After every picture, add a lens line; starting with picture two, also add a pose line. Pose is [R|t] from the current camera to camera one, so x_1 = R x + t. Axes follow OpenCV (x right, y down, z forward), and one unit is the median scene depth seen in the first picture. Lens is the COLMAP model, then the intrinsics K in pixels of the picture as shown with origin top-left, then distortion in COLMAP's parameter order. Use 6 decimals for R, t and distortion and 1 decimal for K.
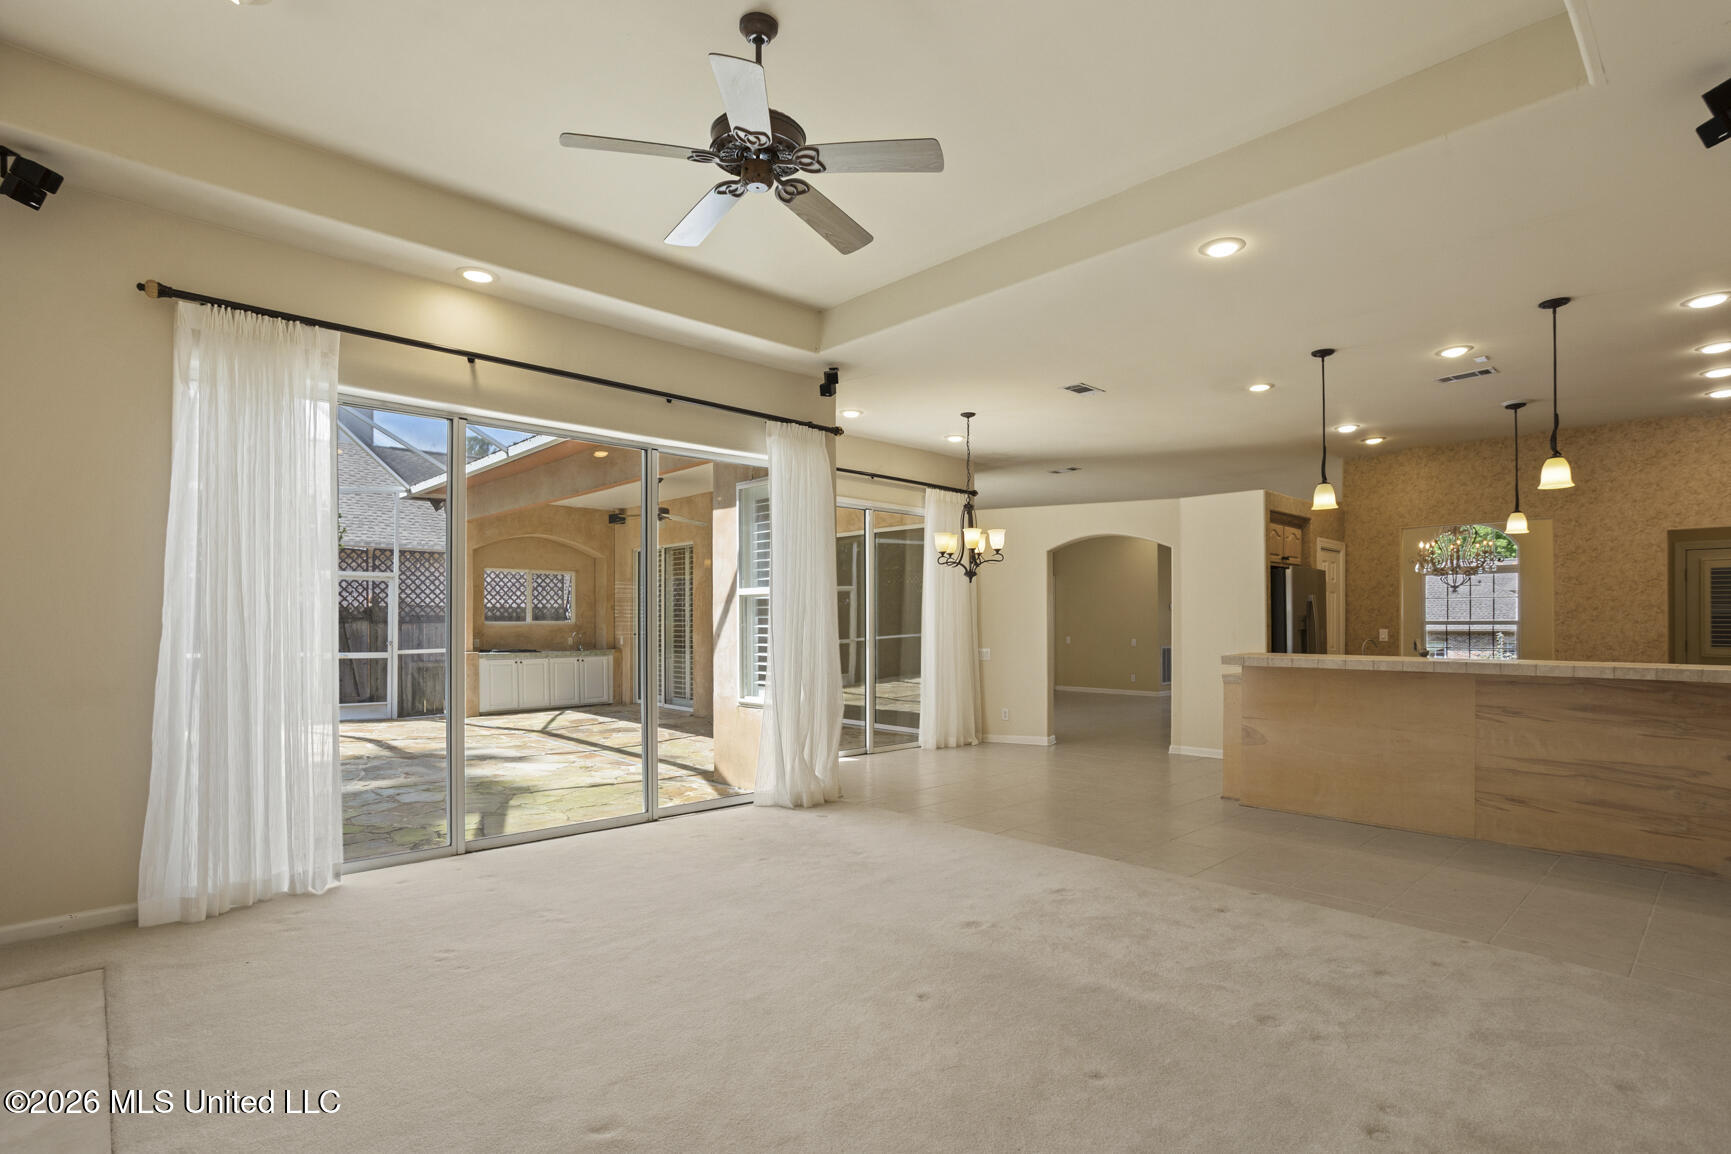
lens RADIAL K [[844.9, 0, 872.2], [0, 844.9, 611.9], [0, 0, 1]] dist [-0.045854, 0.027068]
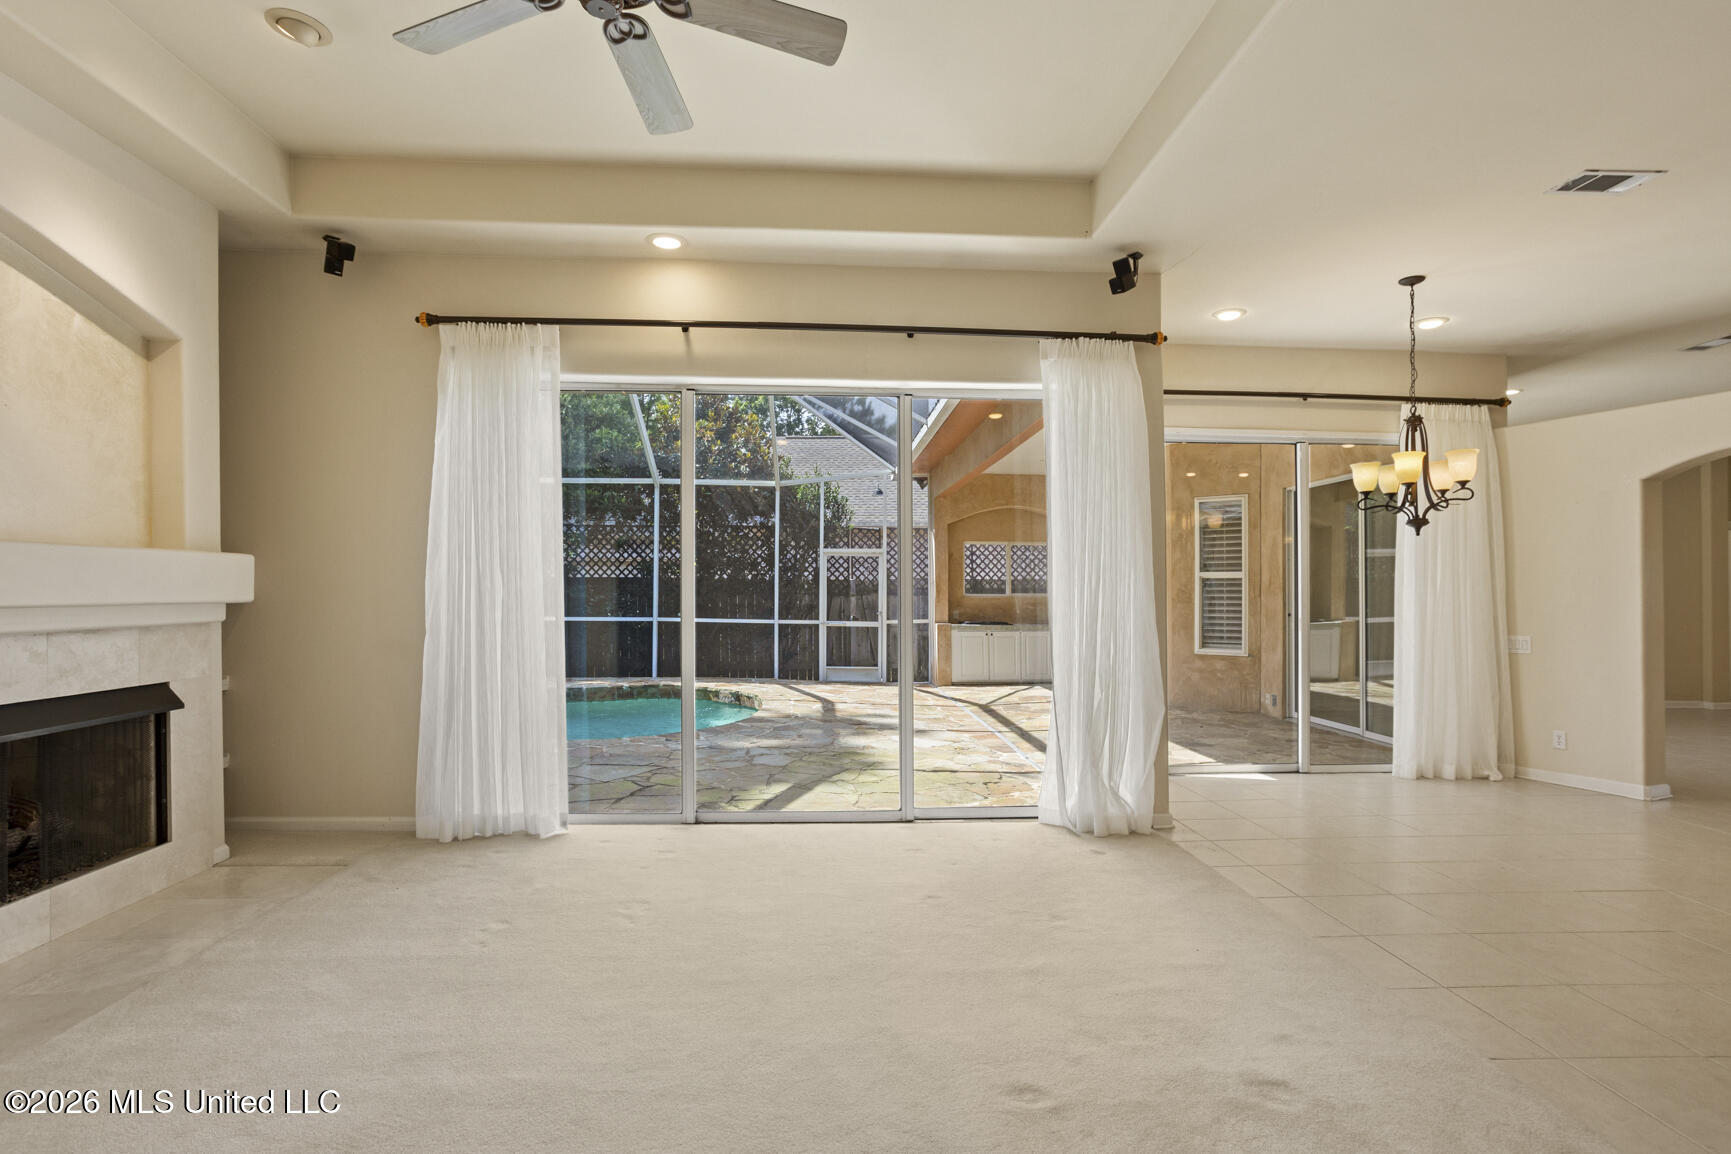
lens RADIAL K [[844.9, 0, 866.8], [0, 844.9, 588.4], [0, 0, 1]] dist [-0.045854, 0.027068]
pose [[0.765928, -0.000877, -0.642926, 0.251313], [0.003164, 0.999992, 0.002406, 0.004314], [0.642918, -0.003877, 0.765925, 0.282175]]
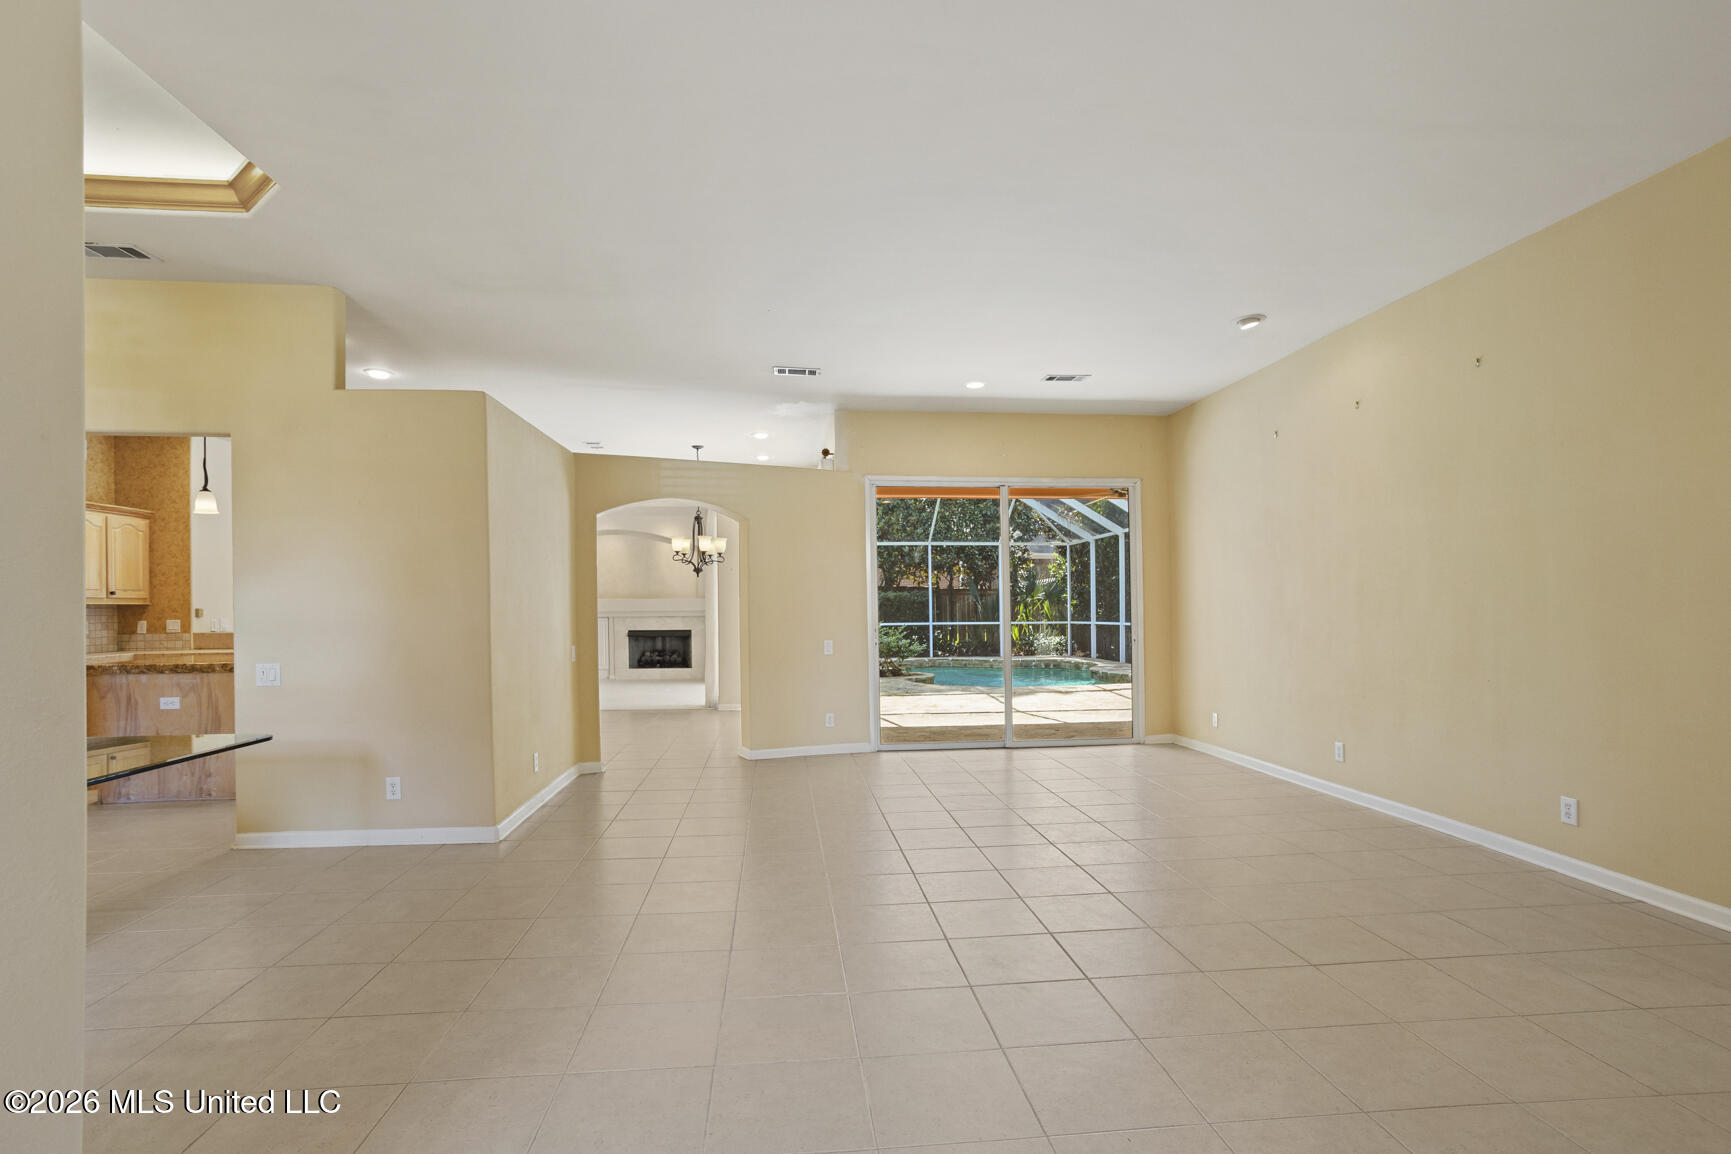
lens RADIAL K [[844.9, 0, 856.9], [0, 844.9, 618.8], [0, 0, 1]] dist [-0.045854, 0.027068]
pose [[-0.609461, 0.013743, -0.792697, 1.217327], [0.013454, 0.999885, 0.006991, 0.027579], [0.792702, -0.006404, -0.609576, 2.410645]]
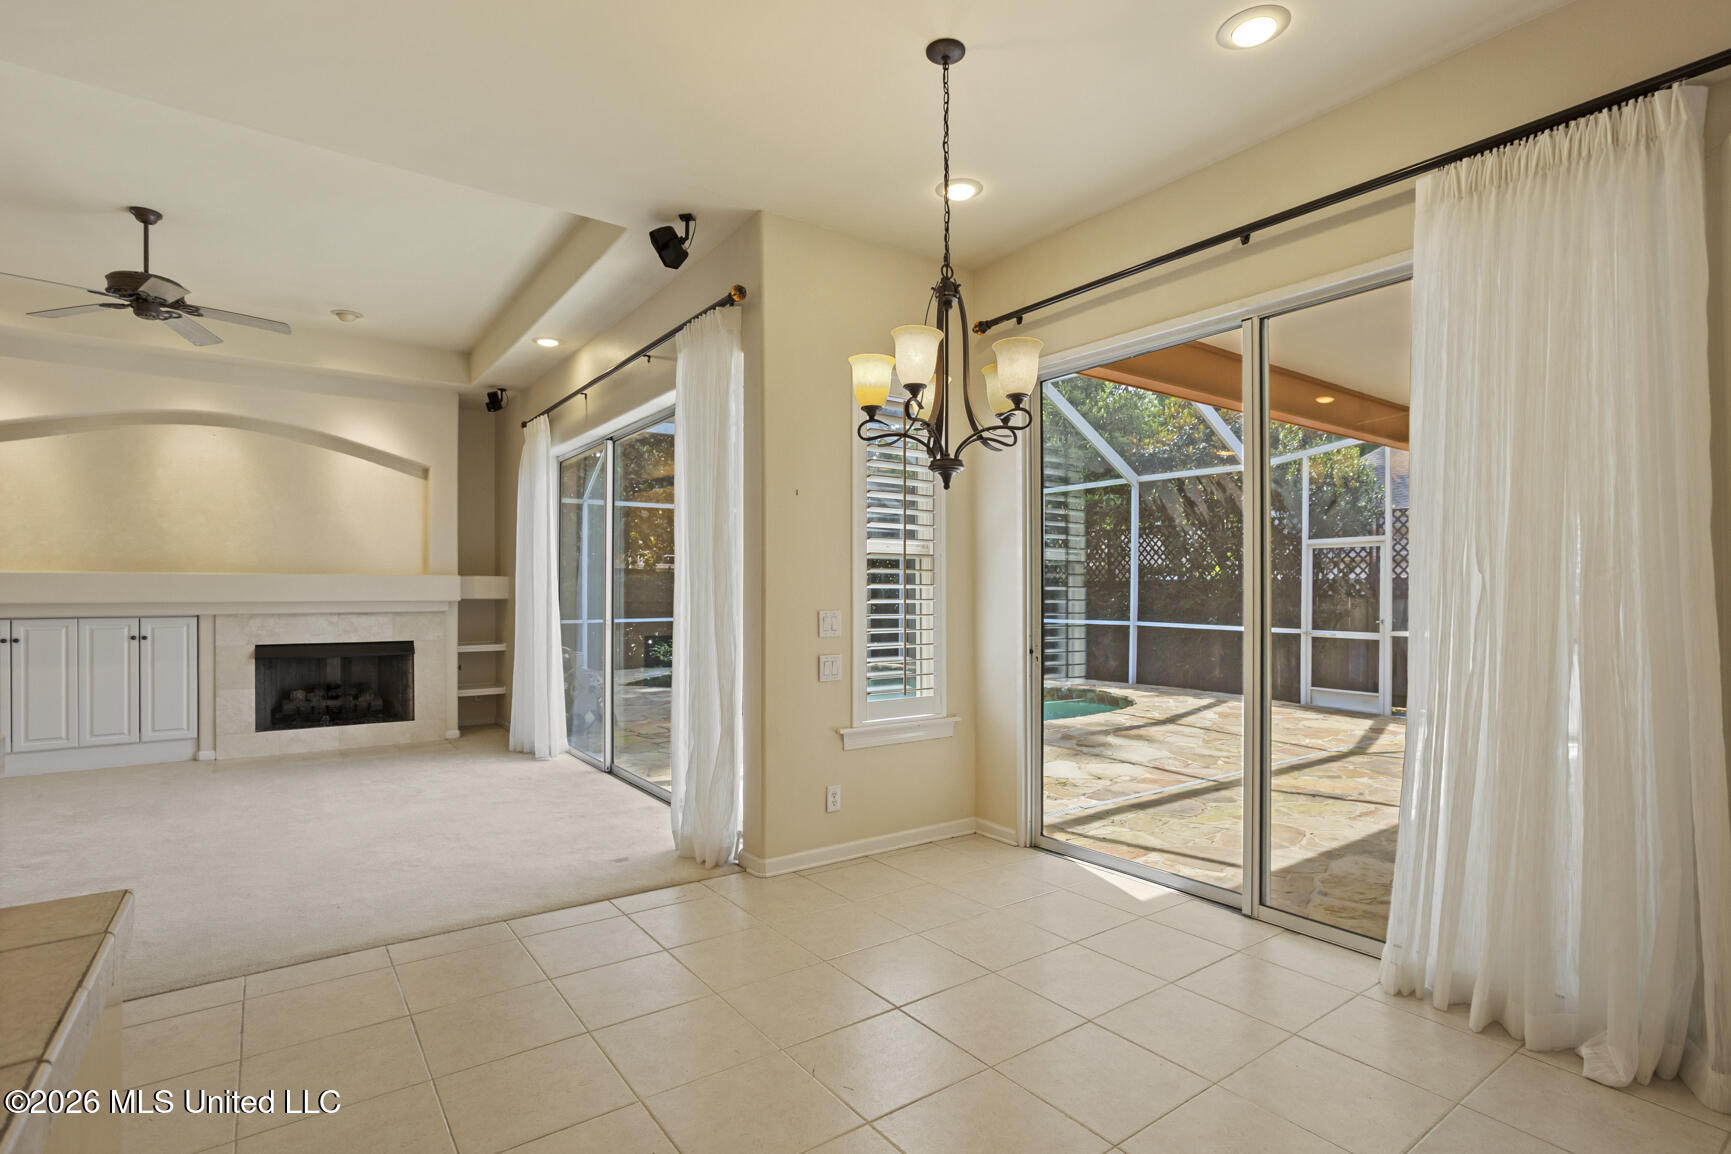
lens RADIAL K [[844.9, 0, 866.5], [0, 844.9, 592.6], [0, 0, 1]] dist [-0.045854, 0.027068]
pose [[-0.127257, -0.003269, -0.991864, 0.597358], [0.010651, 0.999932, -0.004662, 0.014890], [0.991813, -0.011158, -0.127214, 1.234502]]
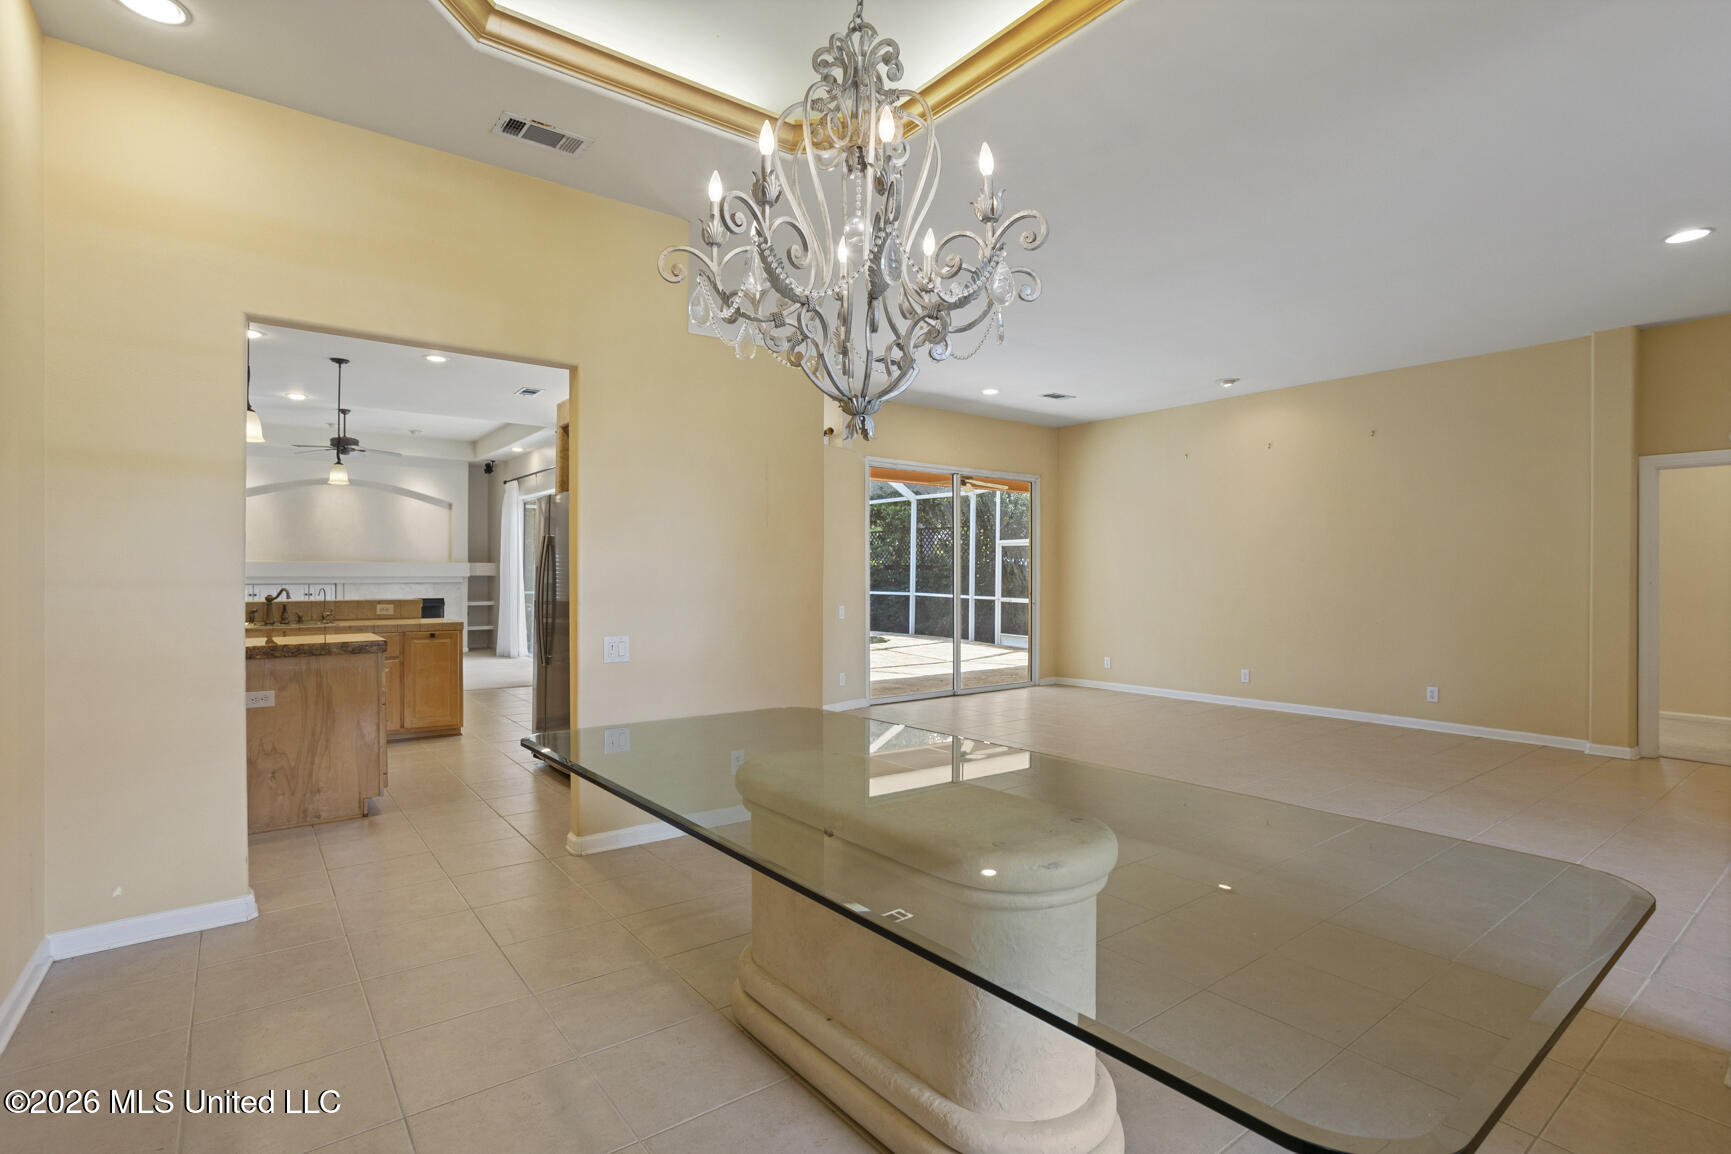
lens RADIAL K [[844.9, 0, 865.9], [0, 844.9, 567.6], [0, 0, 1]] dist [-0.045854, 0.027068]
pose [[-0.103346, -0.008574, -0.994608, 1.596569], [0.007522, 0.999928, -0.009402, 0.019153], [0.994617, -0.008453, -0.103274, 1.786872]]
